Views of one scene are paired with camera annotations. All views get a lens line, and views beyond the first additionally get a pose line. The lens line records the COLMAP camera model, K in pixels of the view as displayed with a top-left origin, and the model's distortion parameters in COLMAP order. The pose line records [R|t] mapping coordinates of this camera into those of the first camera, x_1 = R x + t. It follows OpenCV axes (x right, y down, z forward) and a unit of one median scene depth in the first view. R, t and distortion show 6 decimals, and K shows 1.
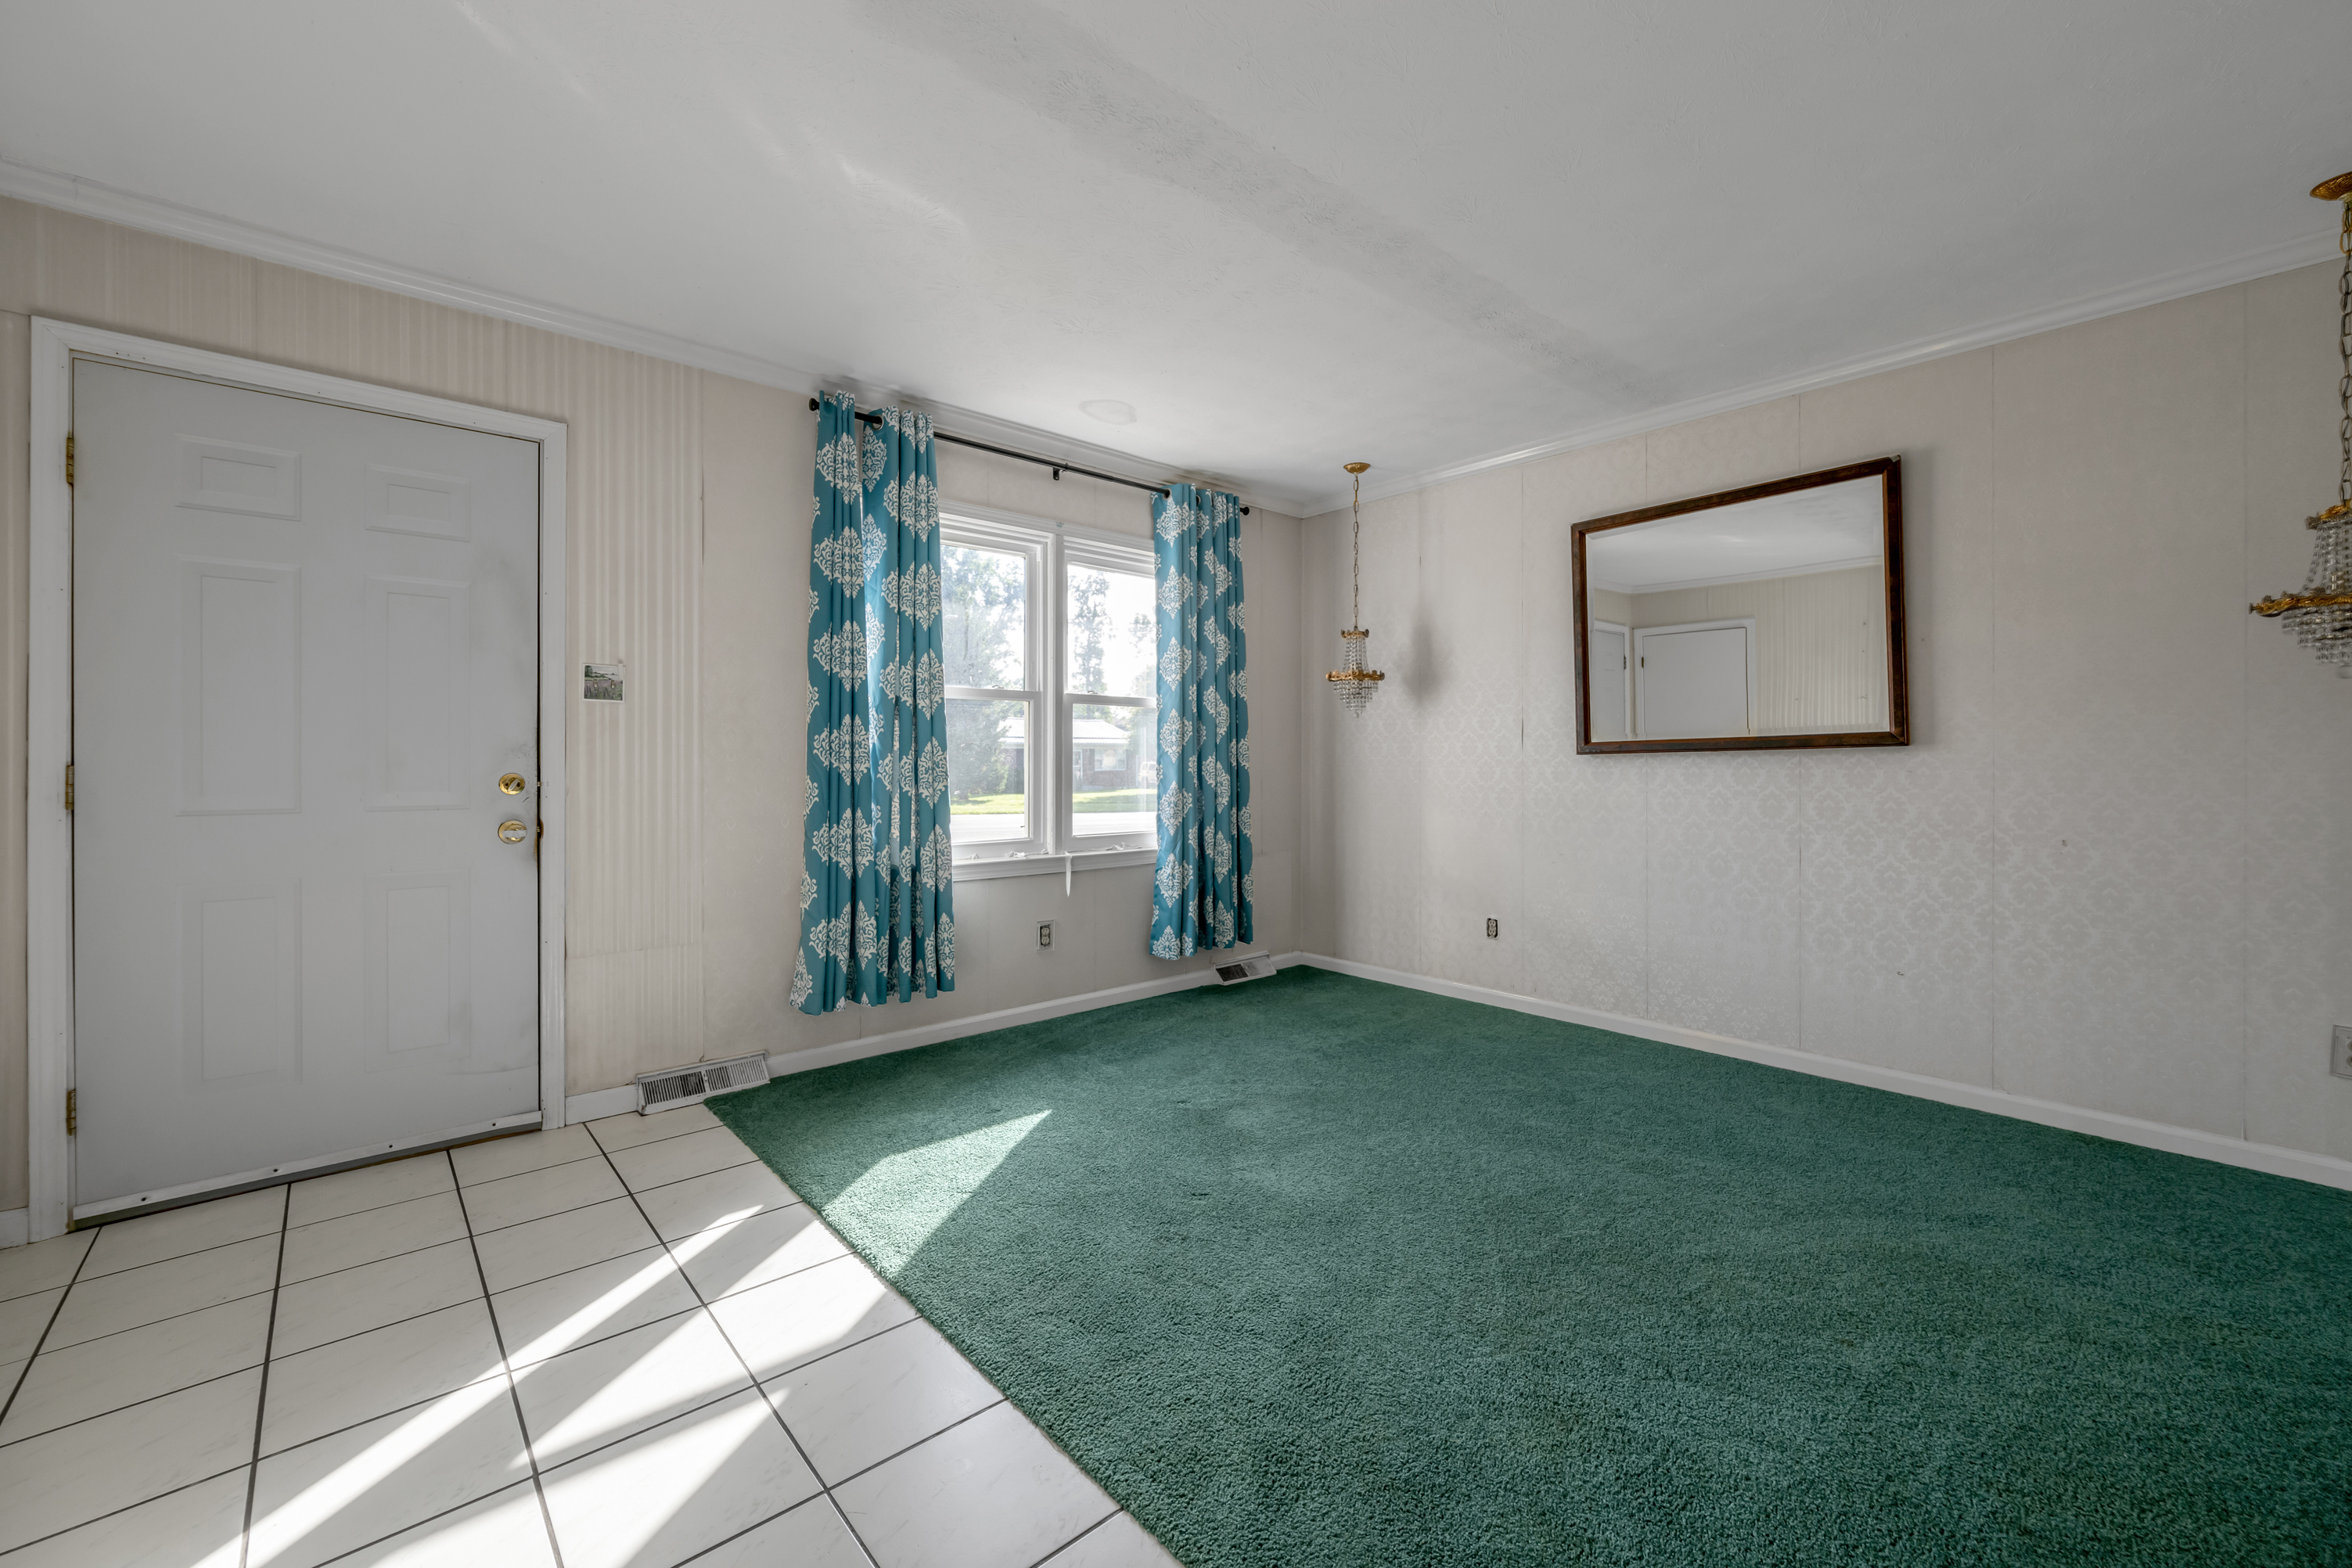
lens RADIAL K [[962.6, 0, 1185.6], [0, 962.6, 788.0], [0, 0, 1]] dist [-0.002618, -0.000615]
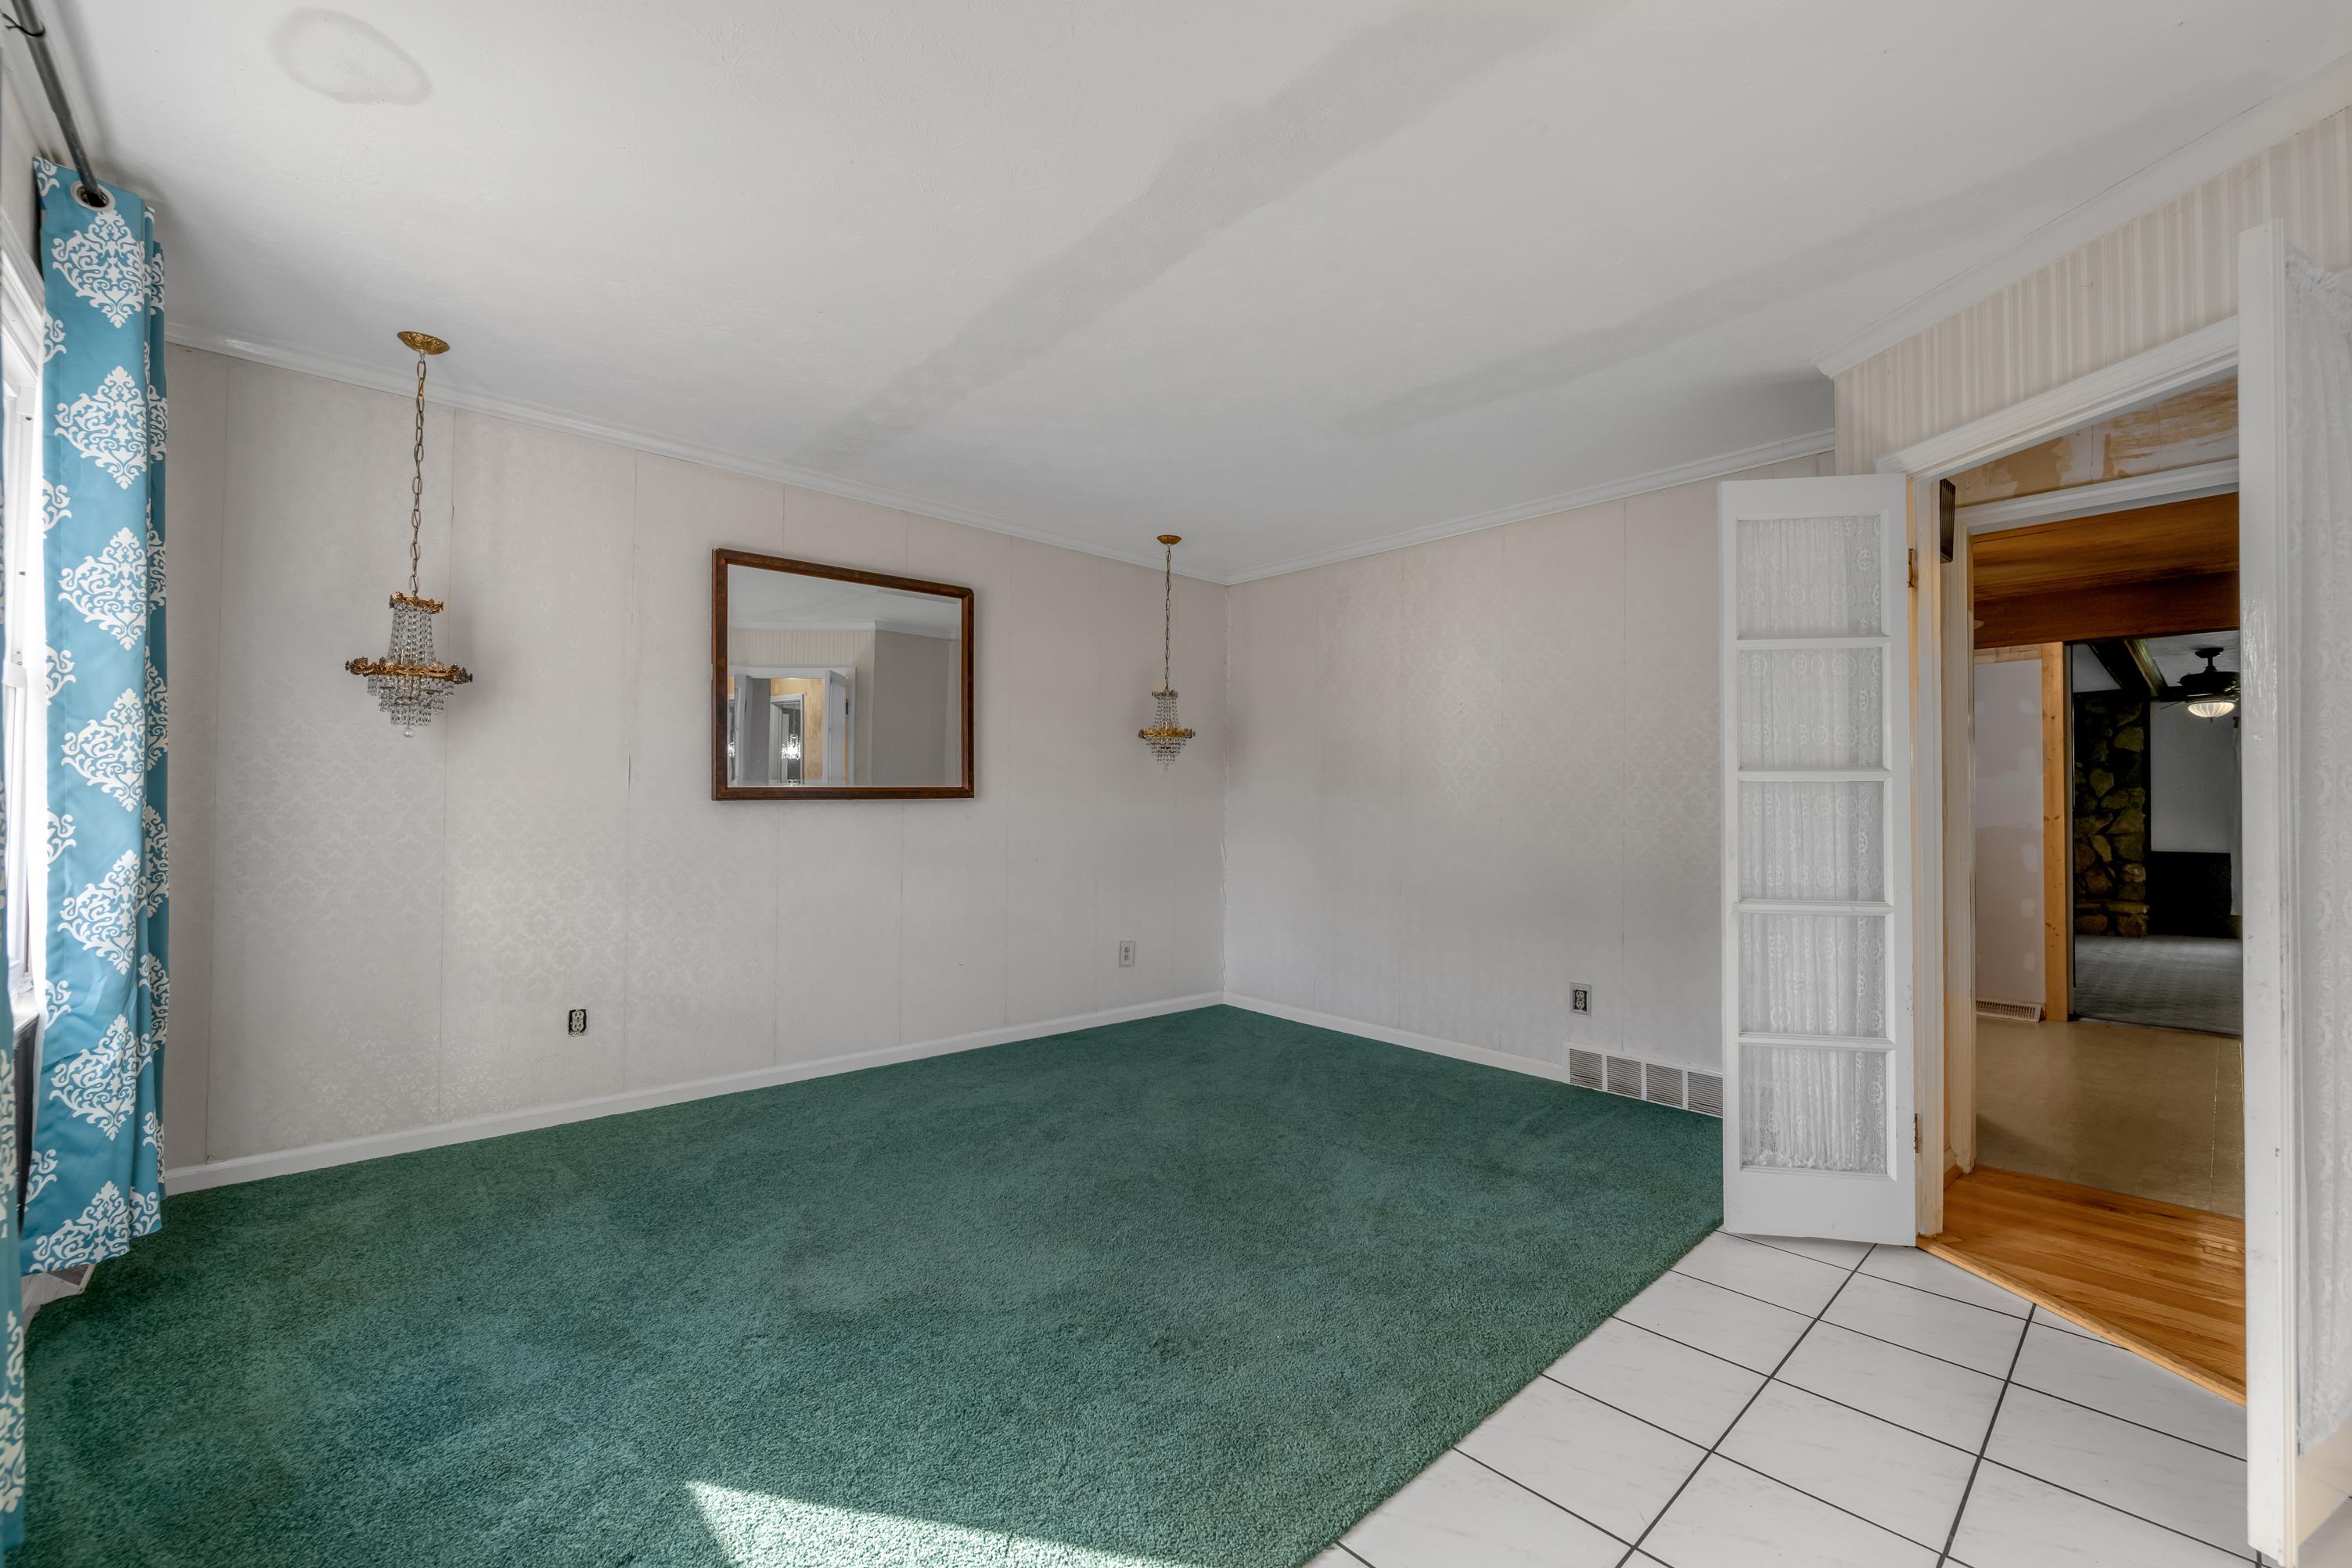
lens RADIAL K [[966.9, 0, 1194.0], [0, 966.9, 811.8], [0, 0, 1]] dist [0.000109, 0.000003]
pose [[-0.022382, -0.004376, 0.999740, -0.610949], [0.023397, 0.999714, 0.004900, -0.020691], [-0.999476, 0.023500, -0.022273, 0.666317]]
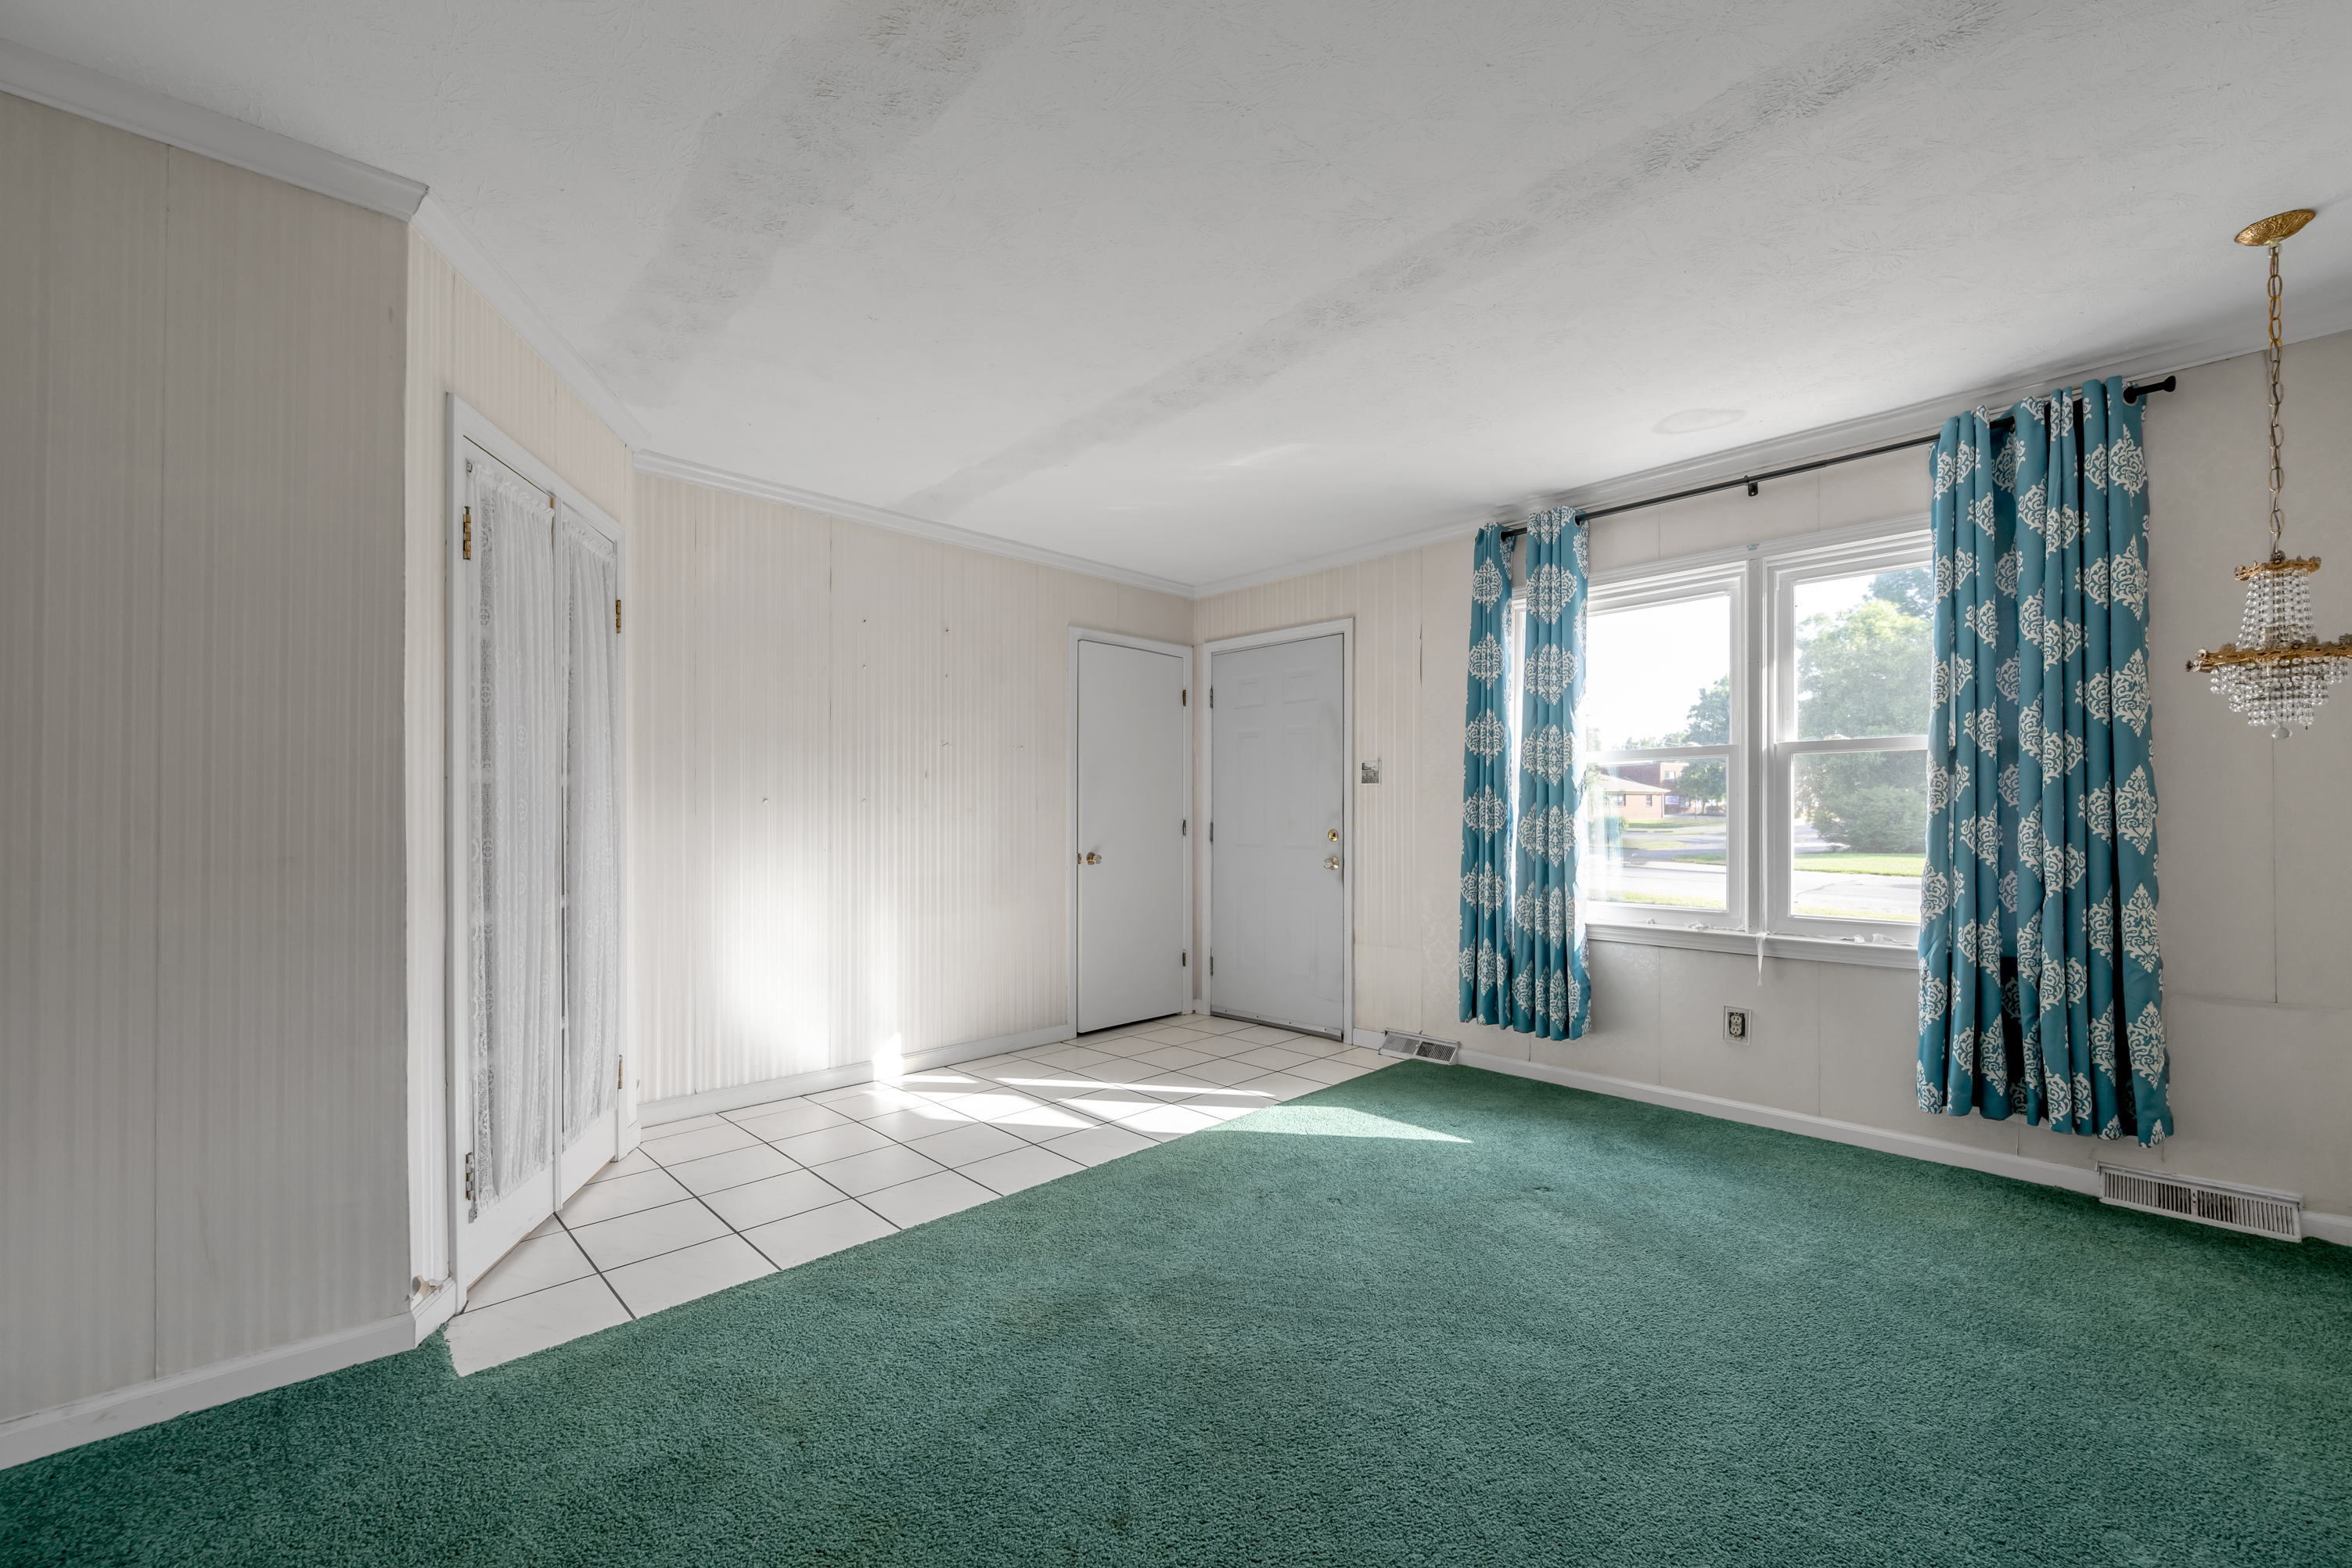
lens RADIAL K [[946.9, 0, 1172.7], [0, 946.9, 836.2], [0, 0, 1]] dist [-0.000894, -0.000290]
pose [[0.031882, 0.021870, -0.999252, 0.845128], [-0.026488, 0.999428, 0.021029, -0.025803], [0.999141, 0.025797, 0.032443, 0.560938]]
